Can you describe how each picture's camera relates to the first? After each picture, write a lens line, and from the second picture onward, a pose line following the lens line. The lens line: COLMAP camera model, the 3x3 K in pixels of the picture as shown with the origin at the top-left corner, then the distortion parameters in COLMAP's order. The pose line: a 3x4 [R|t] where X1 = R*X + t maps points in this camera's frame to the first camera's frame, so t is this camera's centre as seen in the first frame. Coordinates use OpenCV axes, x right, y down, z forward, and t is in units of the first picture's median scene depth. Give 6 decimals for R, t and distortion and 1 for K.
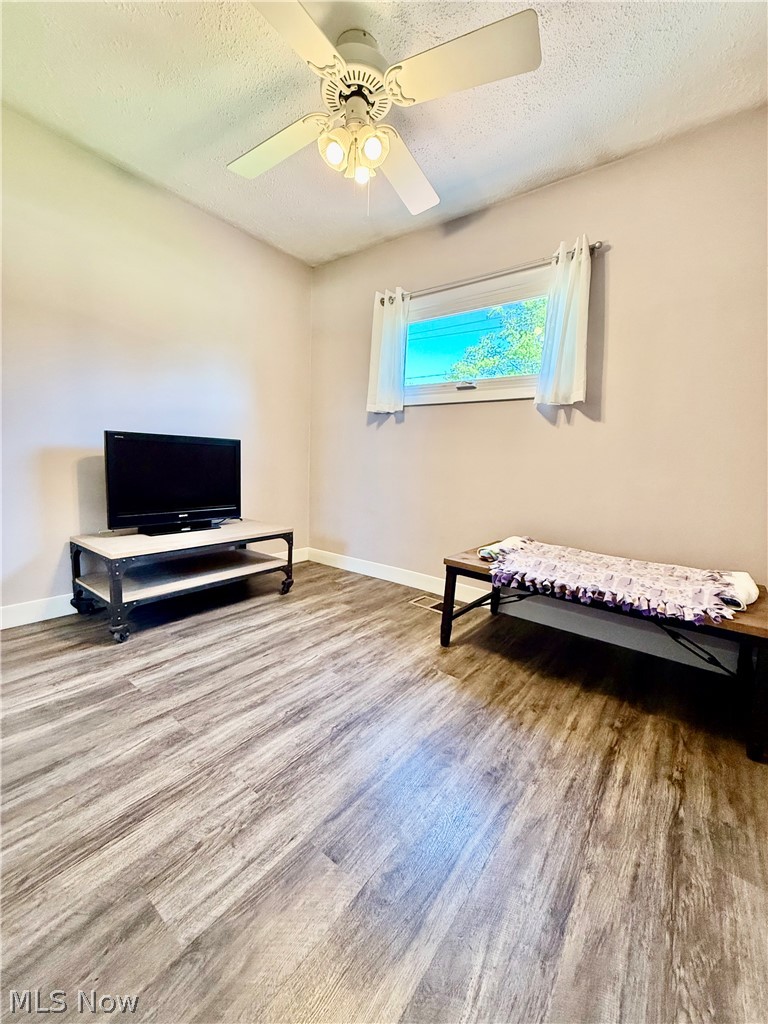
lens RADIAL K [[407.0, 0, 383.1], [0, 407.0, 513.7], [0, 0, 1]] dist [0.000358, 0.000153]
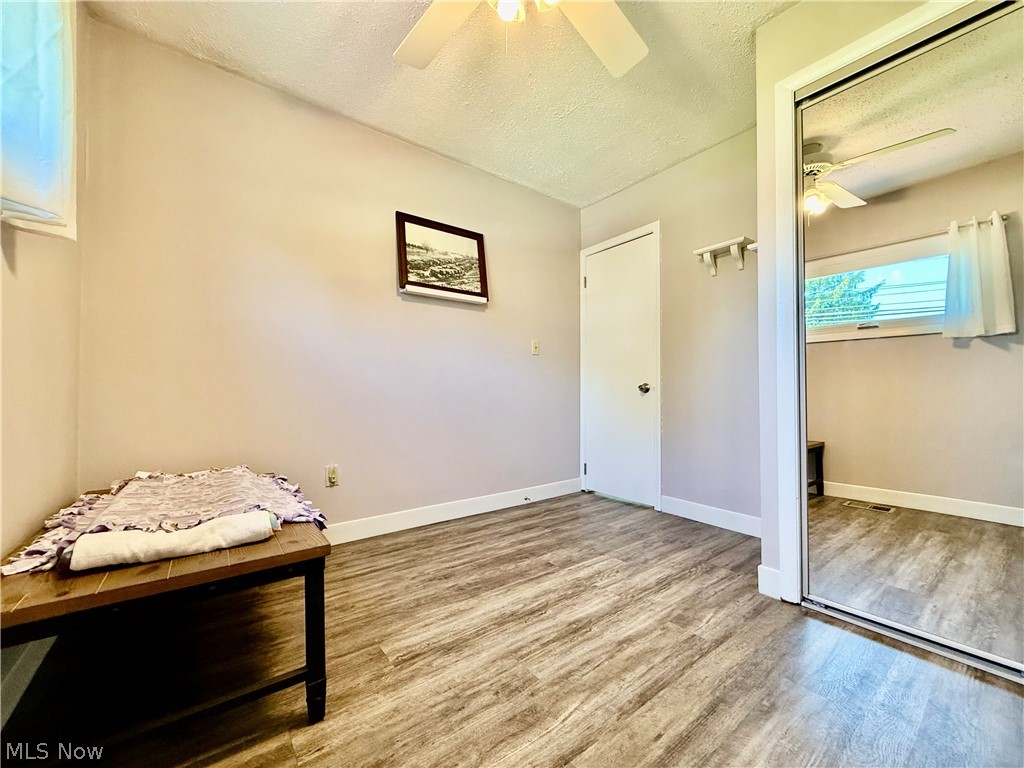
lens RADIAL K [[407.0, 0, 512.8], [0, 407.0, 387.0], [0, 0, 1]] dist [0.000358, 0.000153]
pose [[-0.966853, -0.036609, 0.252695, -0.304684], [-0.003197, 0.991327, 0.131382, -0.240926], [-0.255313, 0.126220, -0.958584, 2.068301]]
